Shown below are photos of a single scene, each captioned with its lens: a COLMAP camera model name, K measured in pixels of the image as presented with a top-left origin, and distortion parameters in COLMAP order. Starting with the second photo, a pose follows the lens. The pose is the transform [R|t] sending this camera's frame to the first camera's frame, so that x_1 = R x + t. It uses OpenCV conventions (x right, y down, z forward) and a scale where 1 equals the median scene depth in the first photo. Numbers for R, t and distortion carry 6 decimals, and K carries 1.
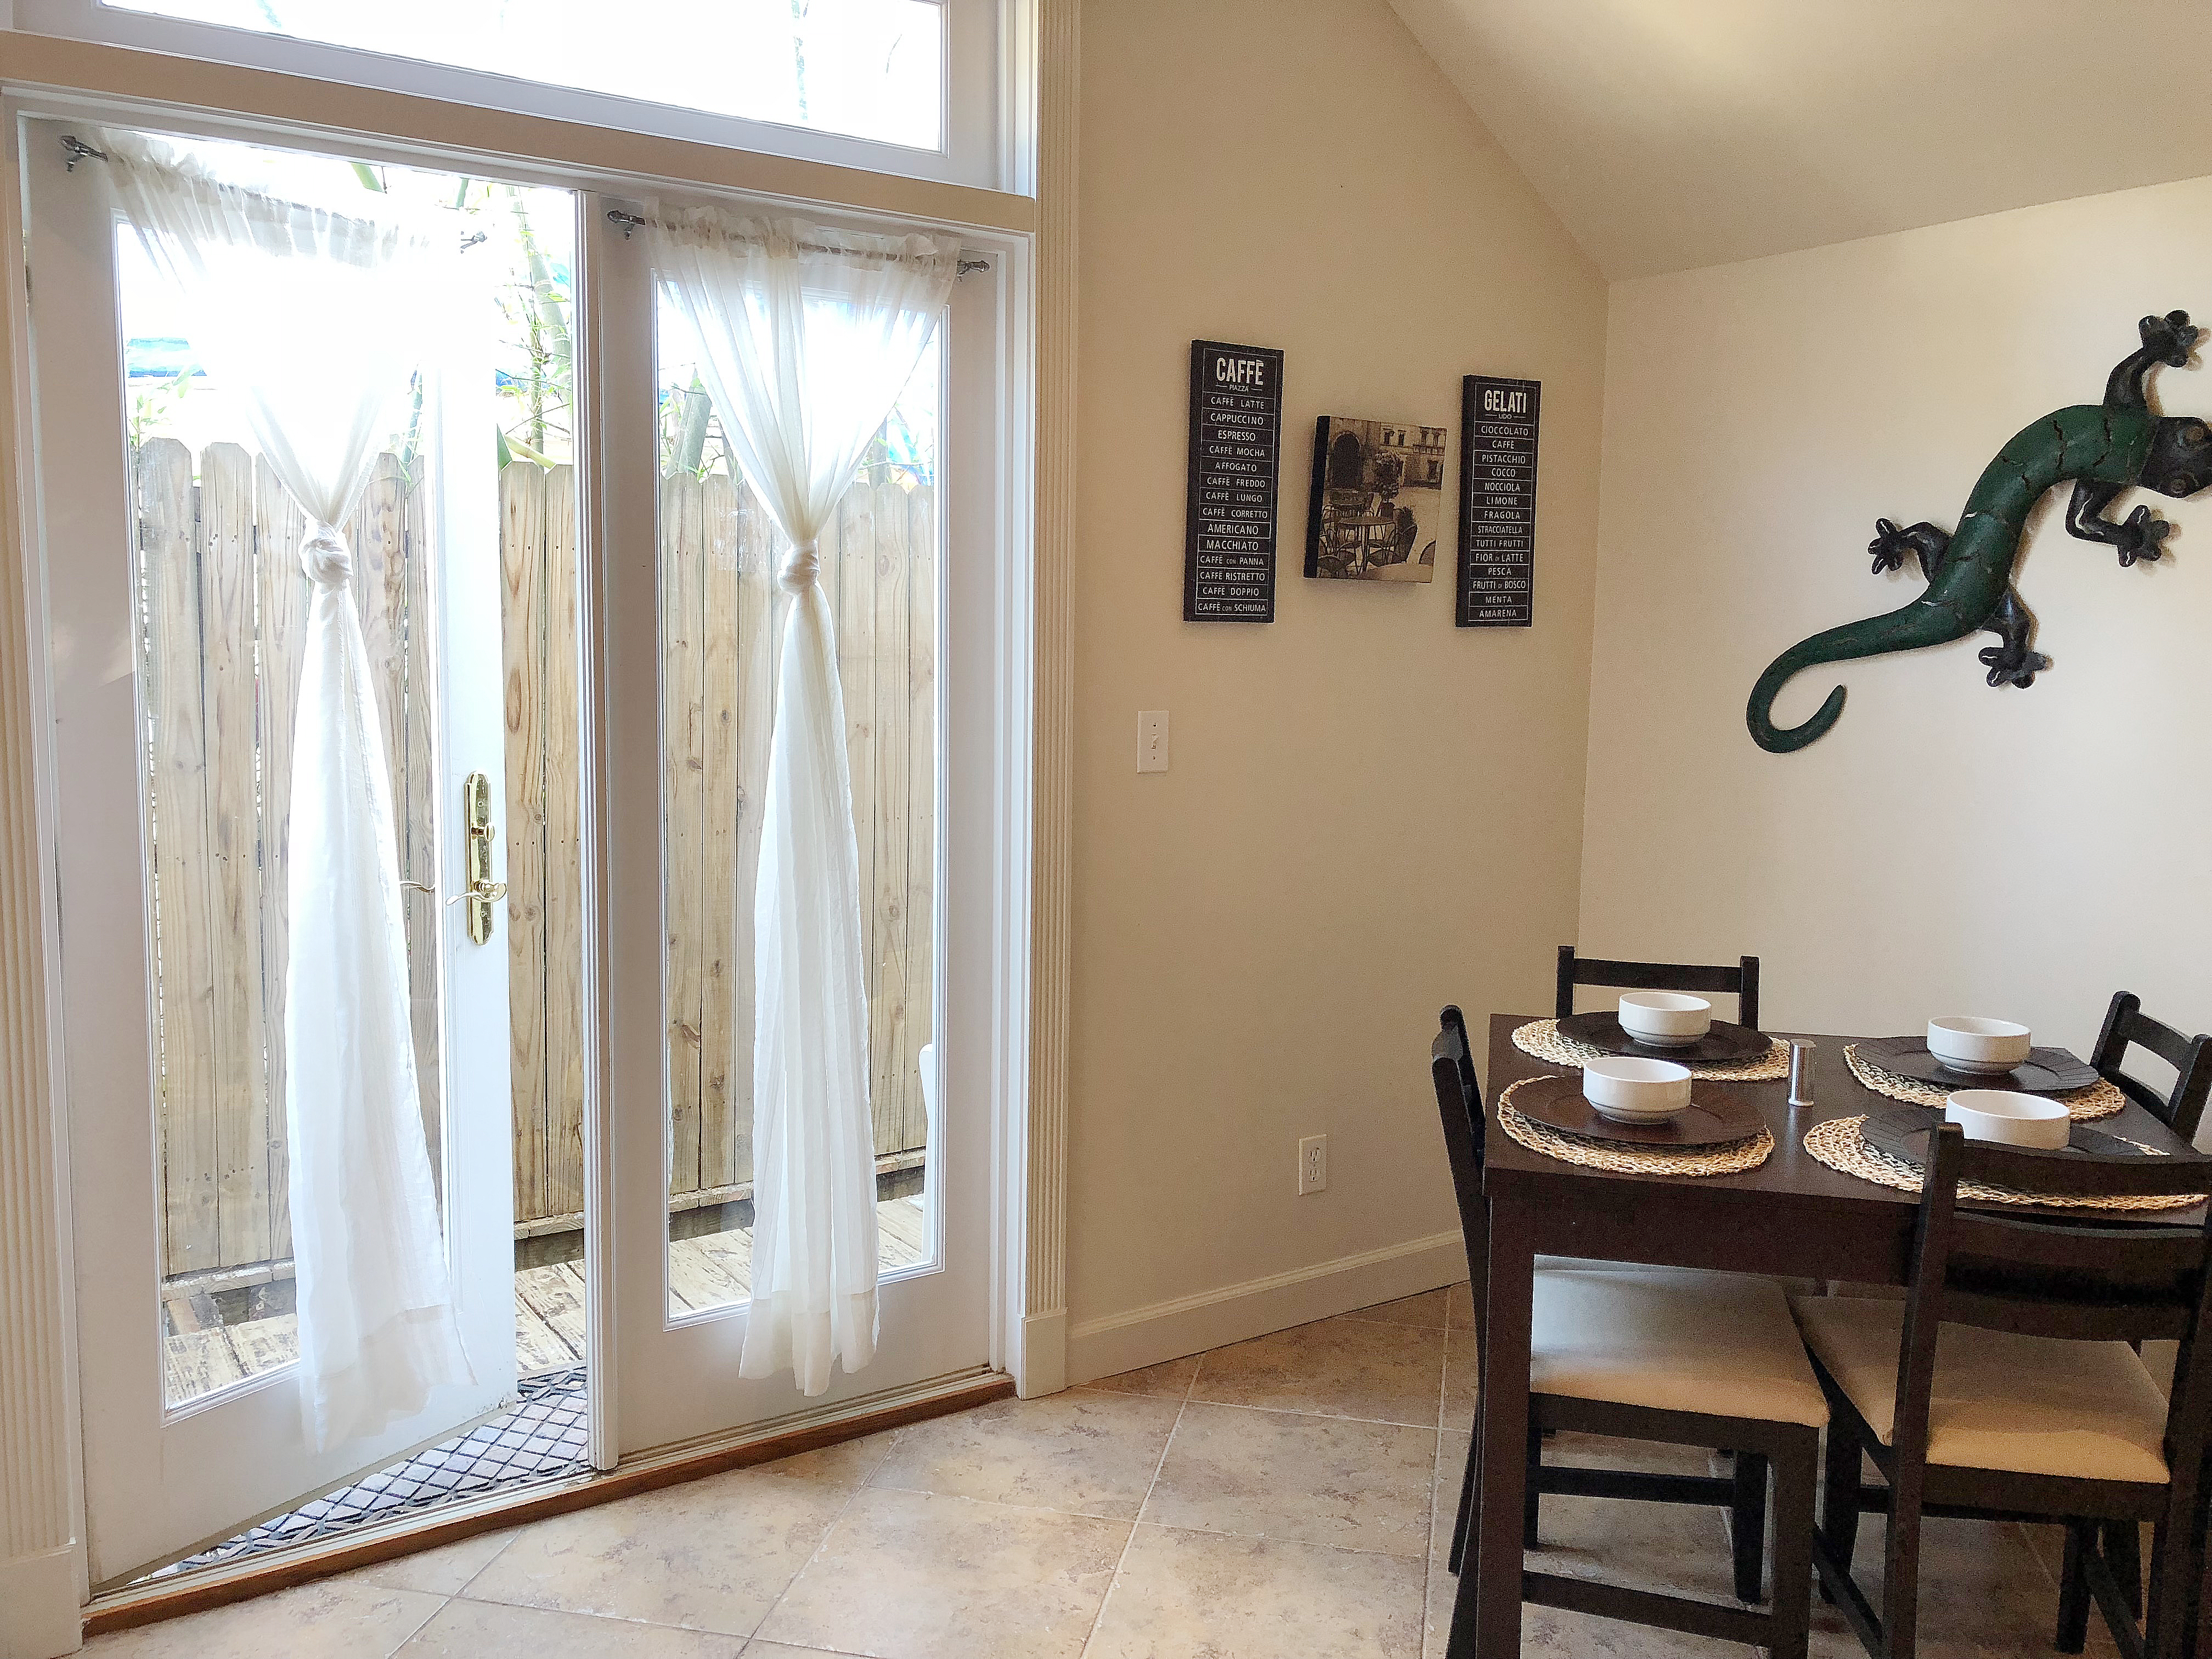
lens RADIAL K [[1790.9, 0, 1087.4], [0, 1790.9, 820.5], [0, 0, 1]] dist [0.090232, -0.098180]
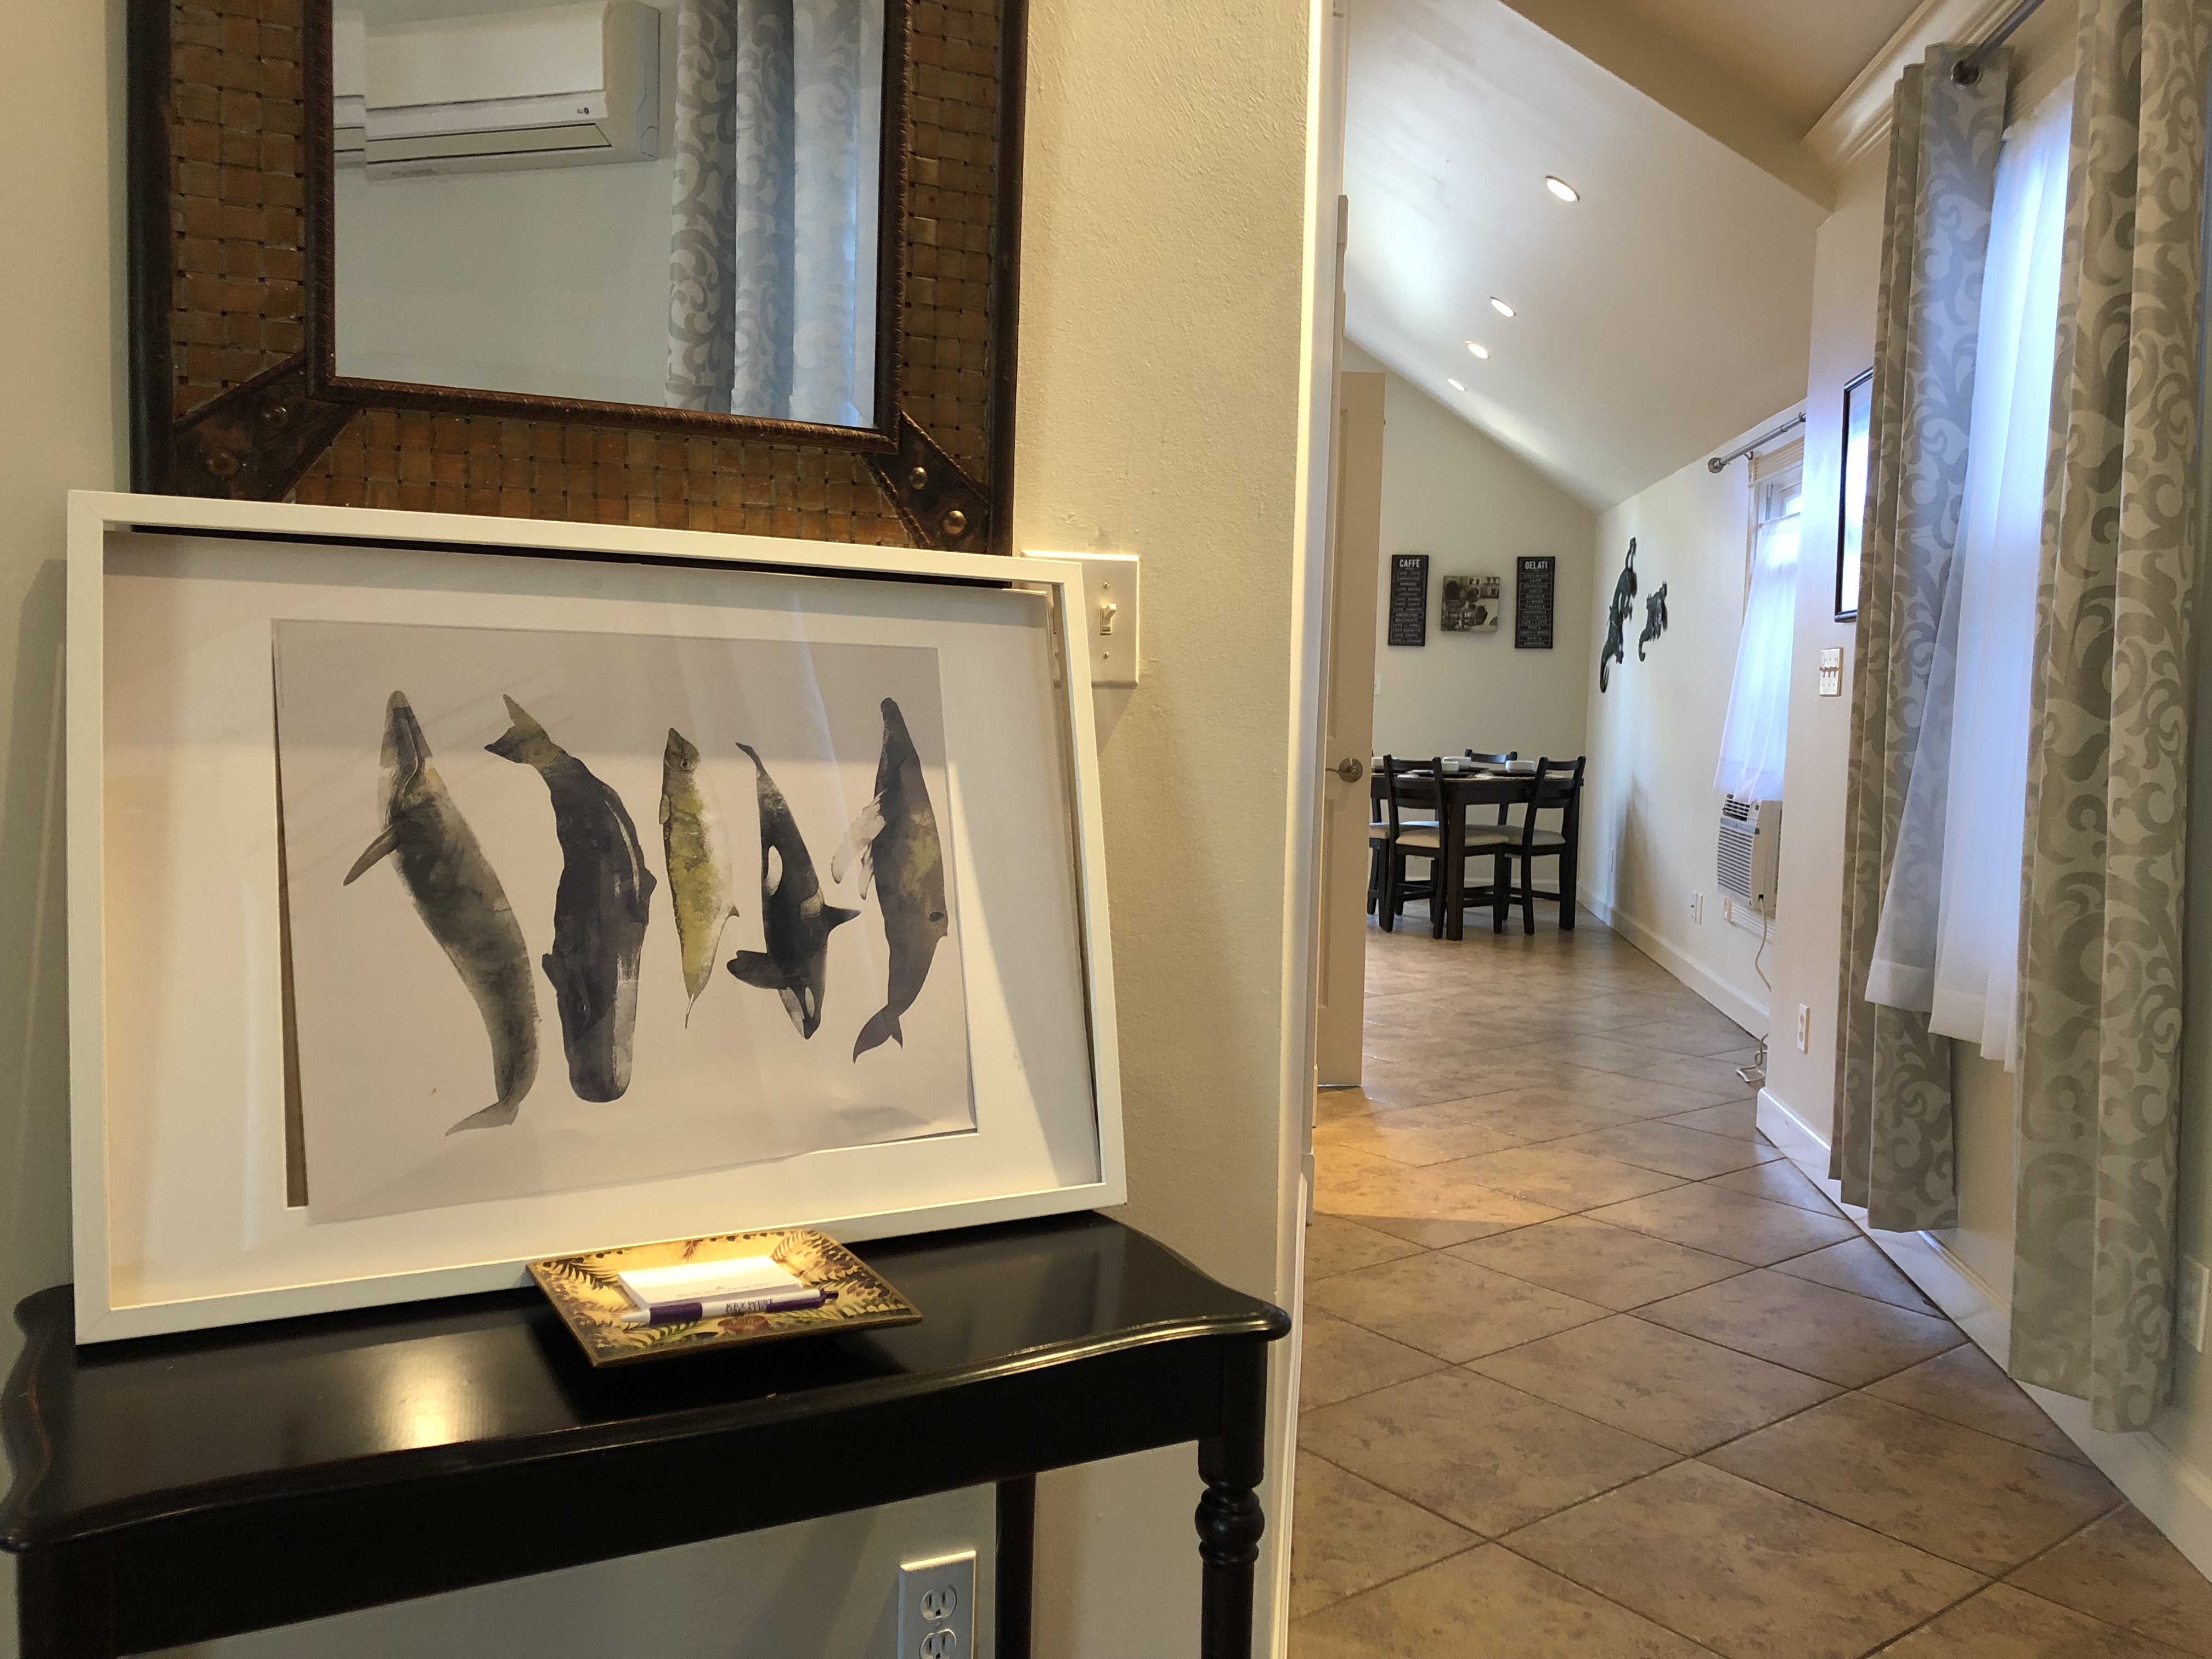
lens RADIAL K [[1809.3, 0, 1089.6], [0, 1809.3, 809.7], [0, 0, 1]] dist [0.069488, -0.097732]
pose [[0.763078, 0.043270, -0.644856, 1.614396], [-0.082363, 0.996132, -0.030622, 0.293203], [0.641037, 0.076479, 0.763690, -1.600711]]
